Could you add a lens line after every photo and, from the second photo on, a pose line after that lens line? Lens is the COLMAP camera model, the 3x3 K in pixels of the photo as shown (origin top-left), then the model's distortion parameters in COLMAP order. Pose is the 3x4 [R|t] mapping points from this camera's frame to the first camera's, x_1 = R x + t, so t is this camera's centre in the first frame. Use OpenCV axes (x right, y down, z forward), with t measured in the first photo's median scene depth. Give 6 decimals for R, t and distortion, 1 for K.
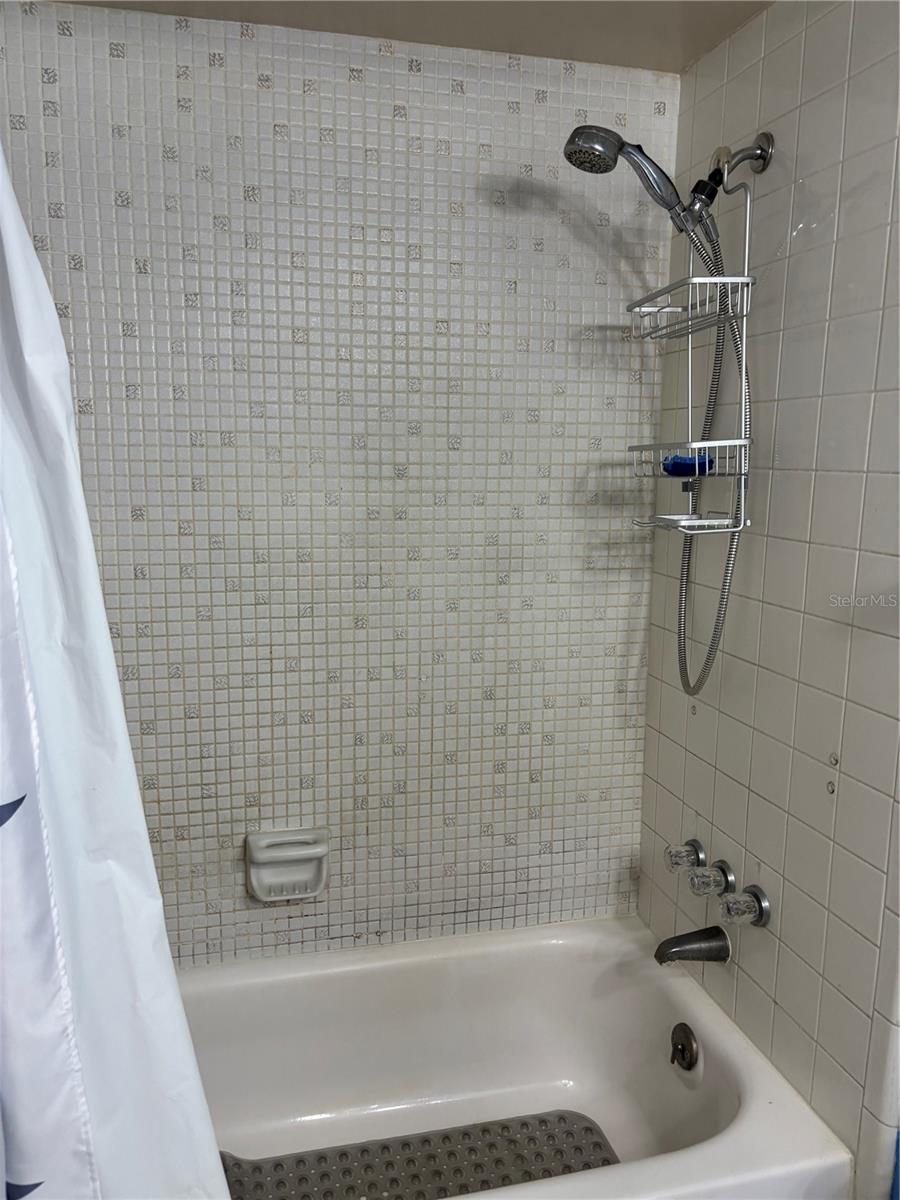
lens RADIAL K [[911.3, 0, 447.3], [0, 911.3, 610.9], [0, 0, 1]] dist [0.040268, -0.041066]
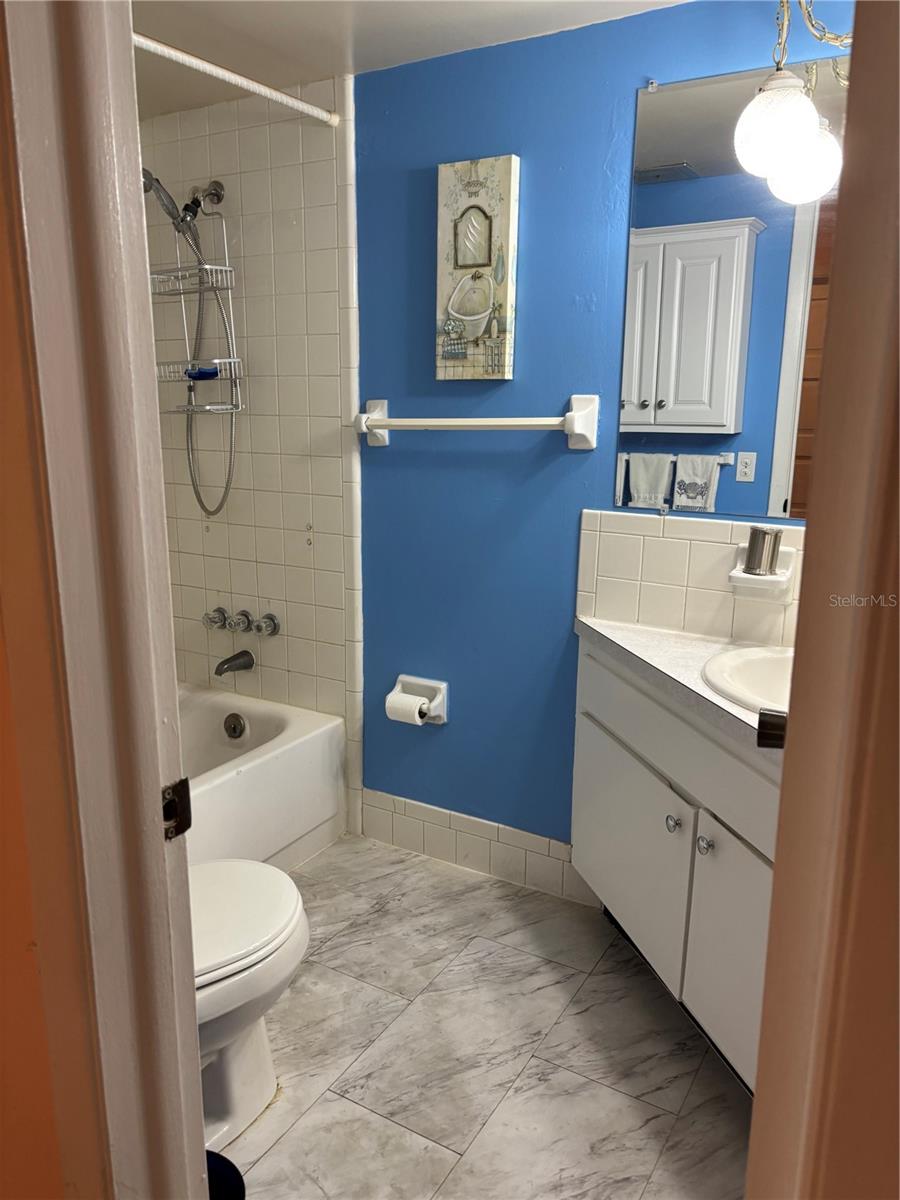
lens RADIAL K [[911.3, 0, 454.0], [0, 911.3, 607.4], [0, 0, 1]] dist [0.040268, -0.041066]
pose [[0.699645, -0.160440, 0.696245, -0.683604], [0.120122, 0.987005, 0.106732, 0.147869], [-0.704321, 0.008960, 0.709825, -0.549022]]
